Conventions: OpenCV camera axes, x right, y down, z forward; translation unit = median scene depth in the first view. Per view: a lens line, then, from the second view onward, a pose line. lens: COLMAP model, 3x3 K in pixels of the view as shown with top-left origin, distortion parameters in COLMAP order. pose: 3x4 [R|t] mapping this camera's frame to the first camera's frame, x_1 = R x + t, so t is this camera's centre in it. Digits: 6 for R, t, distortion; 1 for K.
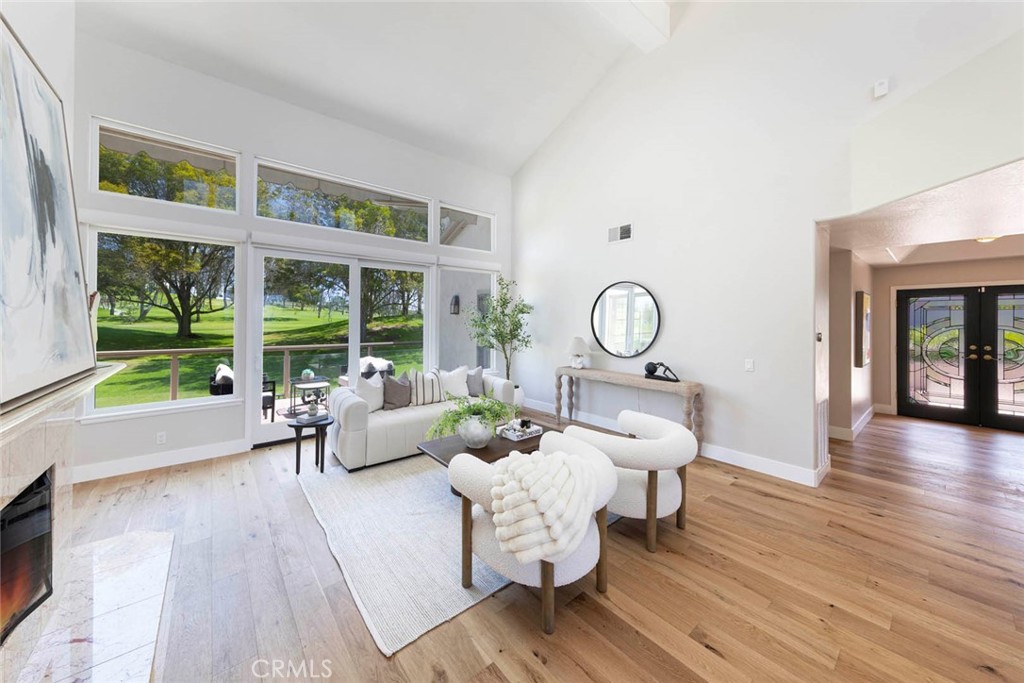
lens RADIAL K [[360.3, 0, 508.4], [0, 360.3, 318.0], [0, 0, 1]] dist [0.000437, 0.000059]
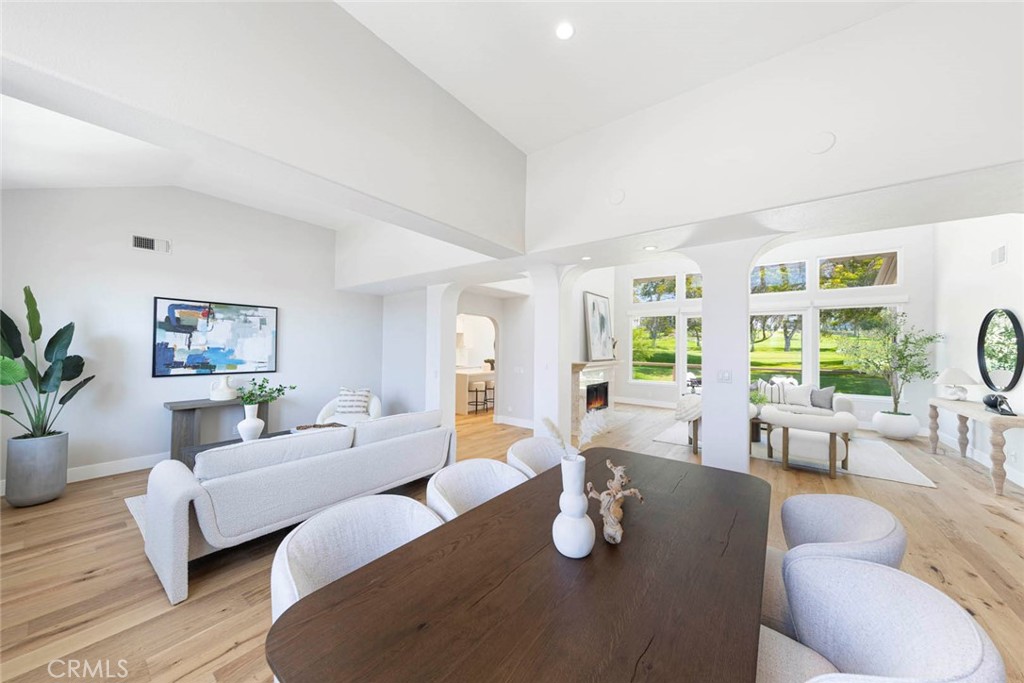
lens RADIAL K [[337.9, 0, 524.1], [0, 337.9, 345.9], [0, 0, 1]] dist [-0.000141, -0.000036]
pose [[0.248127, -0.004090, -0.968719, 1.037929], [-0.002725, 0.999984, -0.004920, 0.002250], [0.968724, 0.003861, 0.248112, -0.464925]]
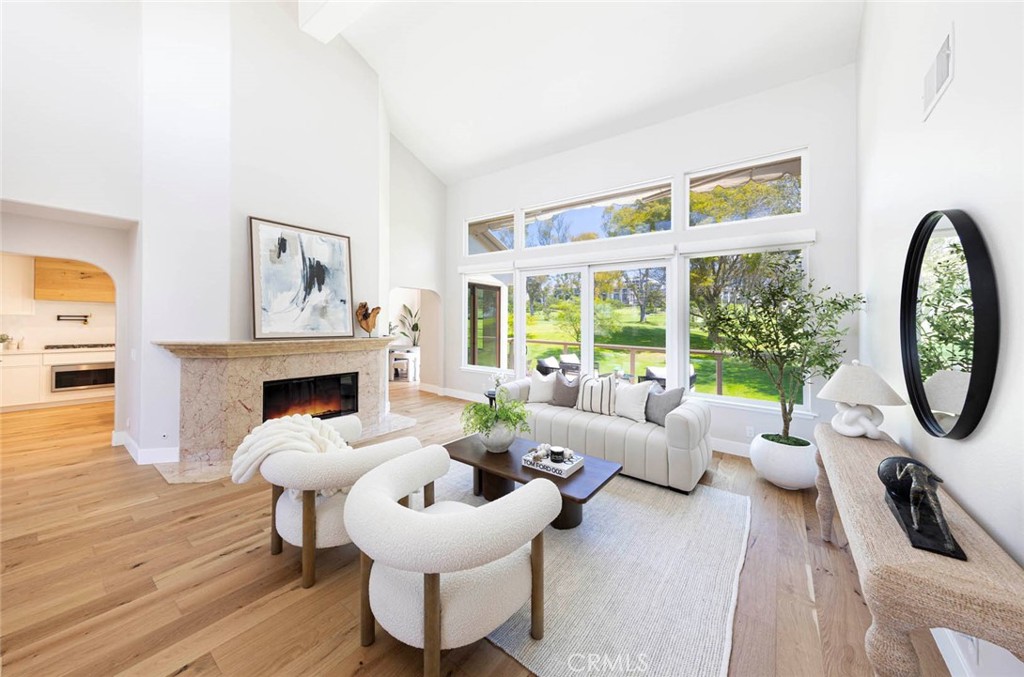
lens RADIAL K [[350.0, 0, 517.9], [0, 350.0, 321.9], [0, 0, 1]] dist [-0.000622, -0.000058]
pose [[0.255422, 0.002114, -0.966827, 0.658418], [-0.010350, 0.999946, -0.000548, 0.009575], [0.966774, 0.010146, 0.255430, 0.641025]]
